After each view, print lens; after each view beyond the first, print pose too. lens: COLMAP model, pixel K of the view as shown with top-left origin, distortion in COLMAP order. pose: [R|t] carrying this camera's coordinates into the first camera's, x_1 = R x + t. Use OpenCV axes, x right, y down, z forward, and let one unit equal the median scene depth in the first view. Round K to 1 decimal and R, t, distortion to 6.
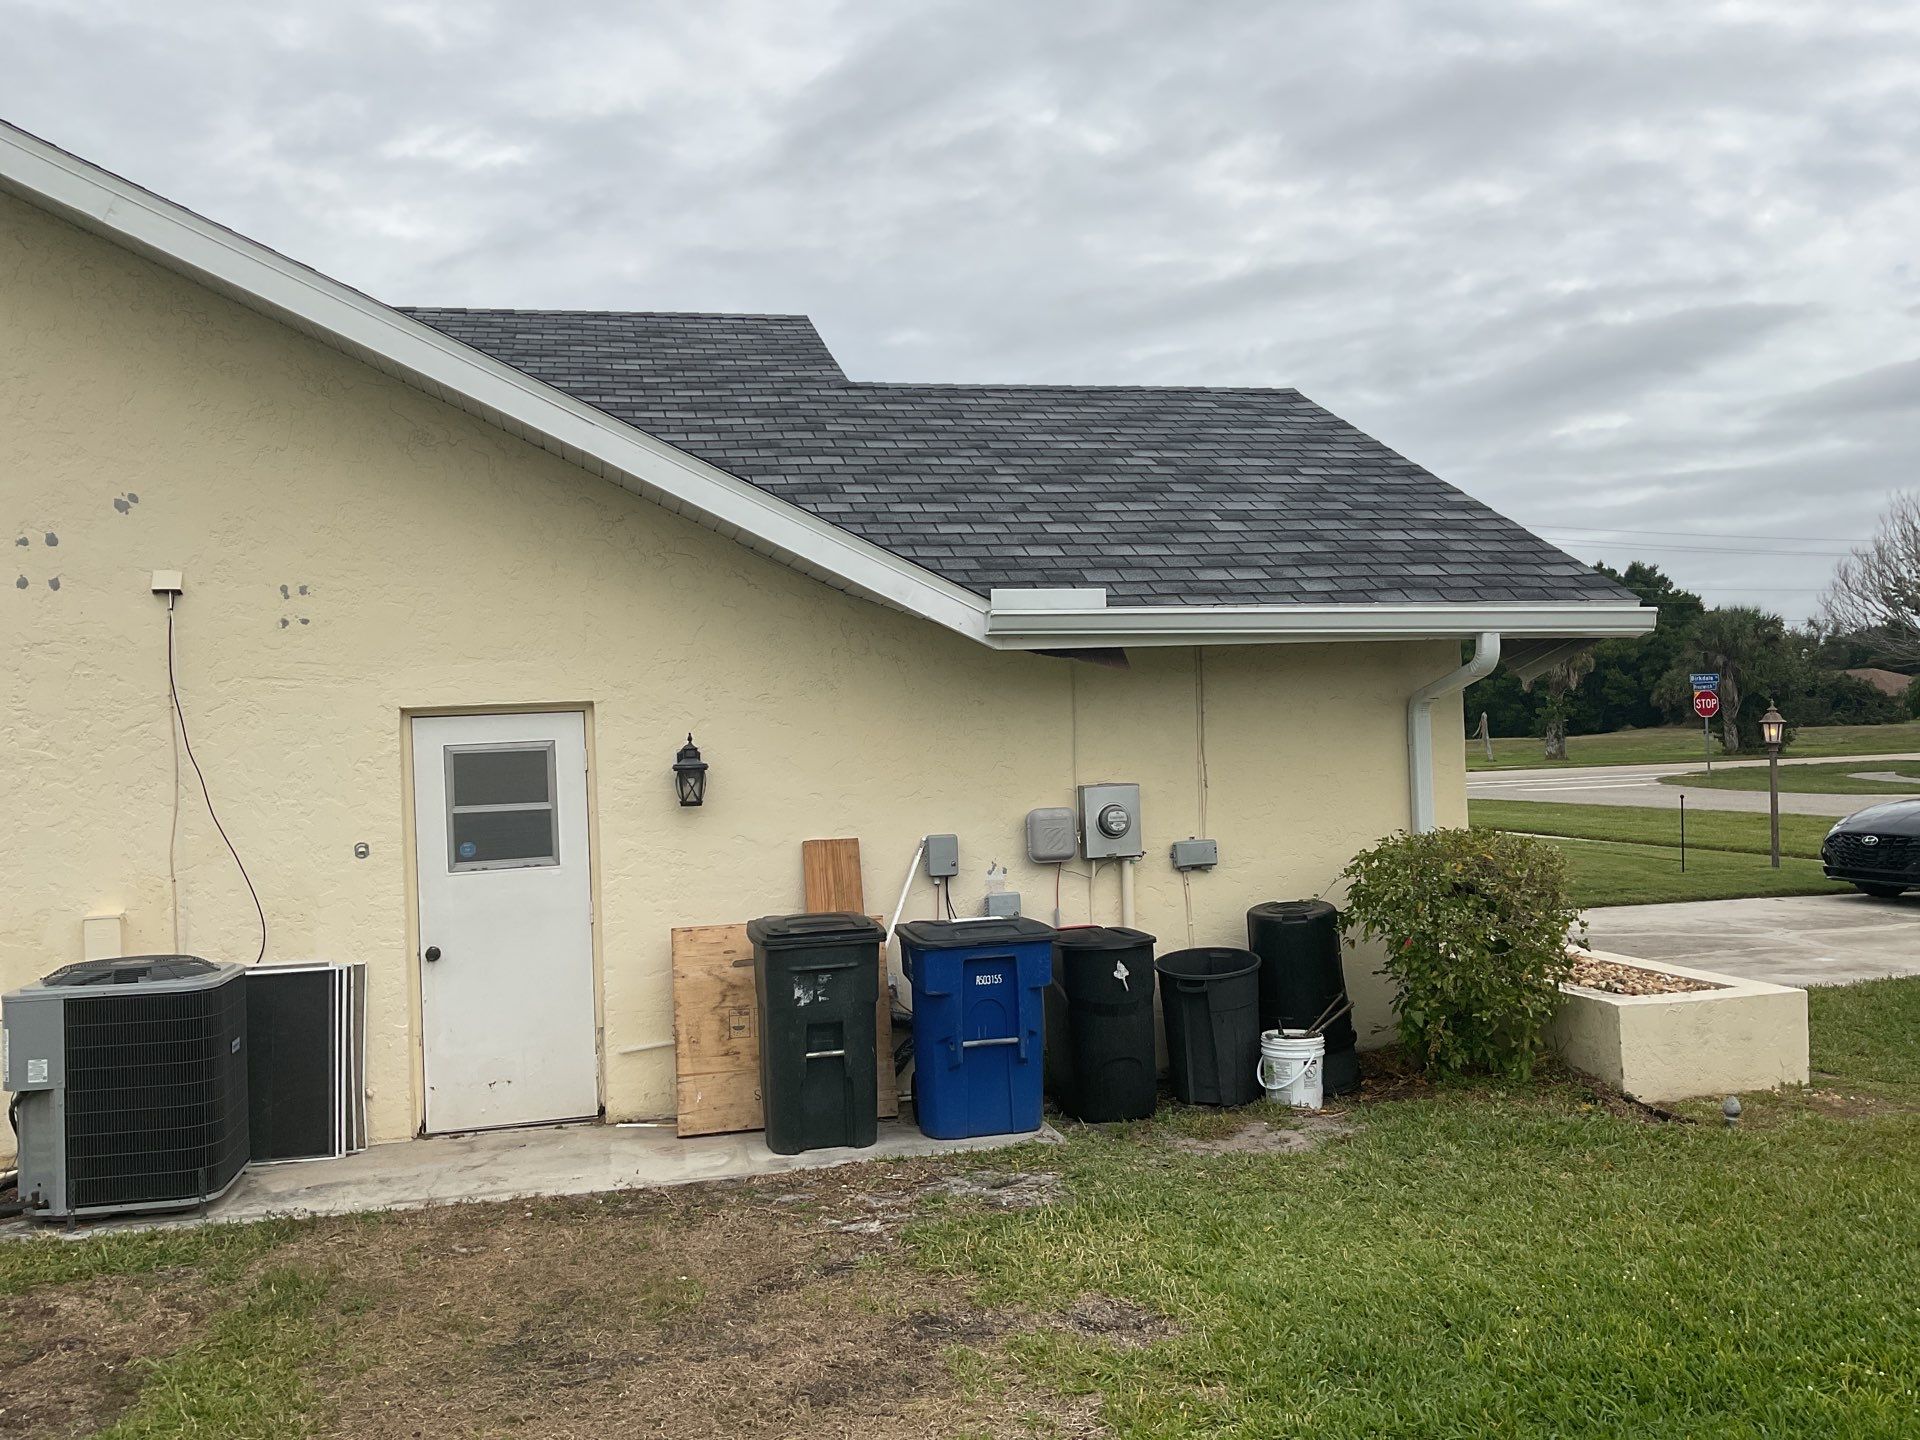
lens RADIAL K [[1749.4, 0, 960.0], [0, 1749.4, 720.0], [0, 0, 1]] dist [0.051409, -0.018062]
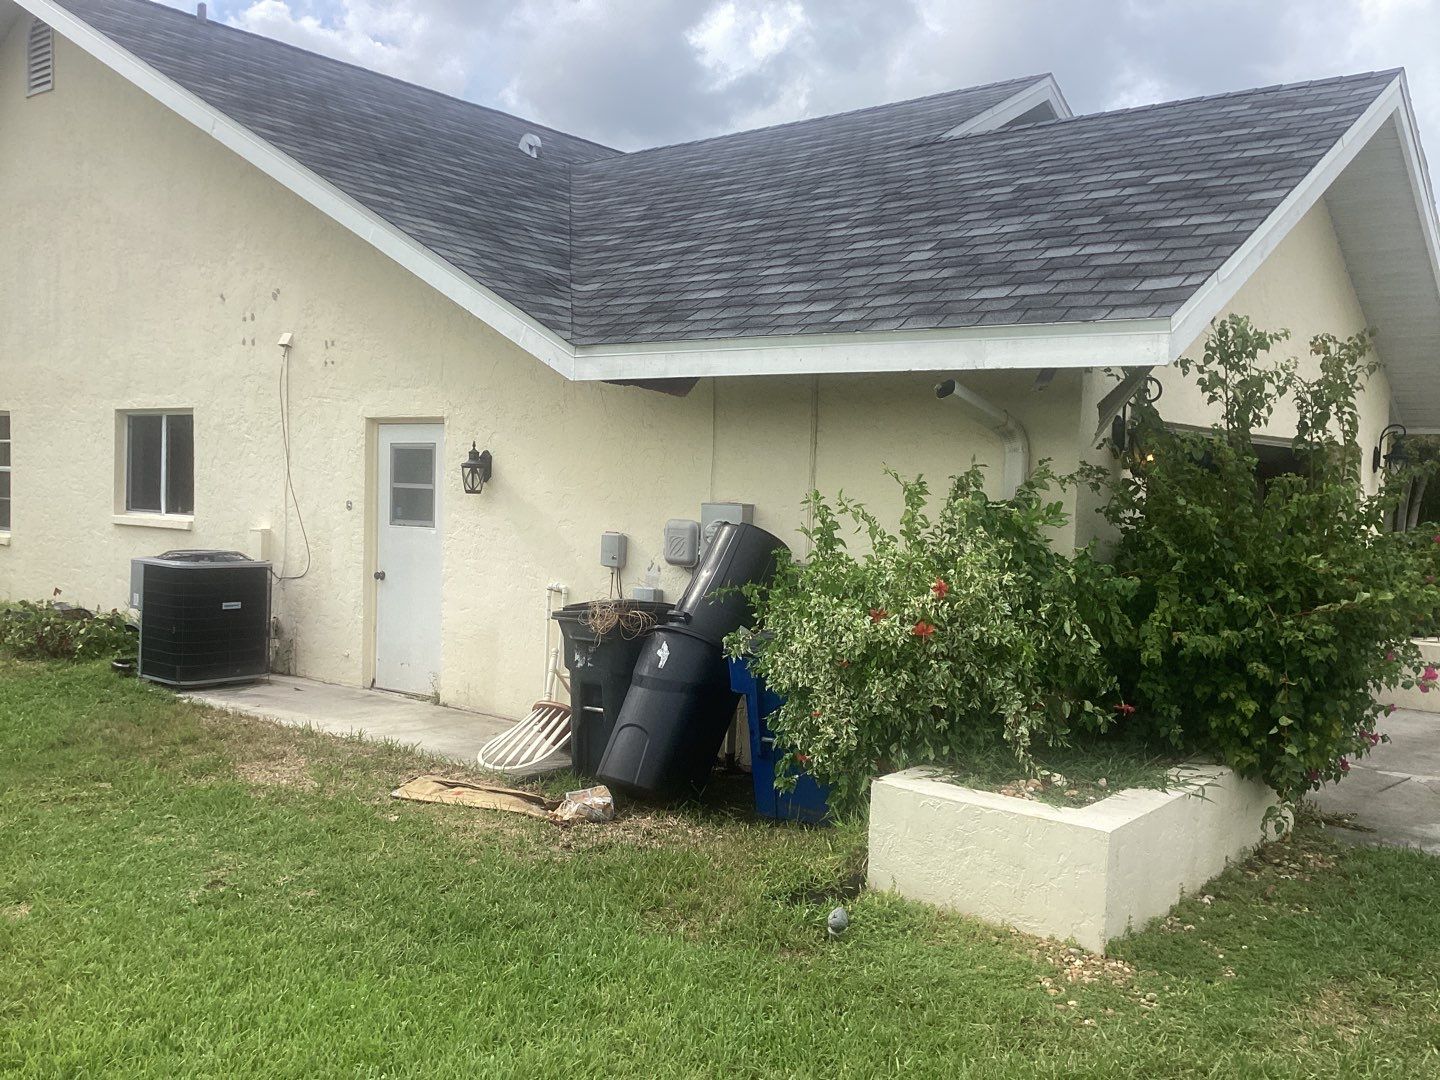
lens RADIAL K [[1312.1, 0, 720.0], [0, 1312.1, 540.0], [0, 0, 1]] dist [0.051409, -0.018062]
pose [[0.636424, 0.096138, -0.765325, 0.794157], [-0.041237, 0.995024, 0.090700, -0.017732], [0.770237, -0.026164, 0.637221, 0.486058]]
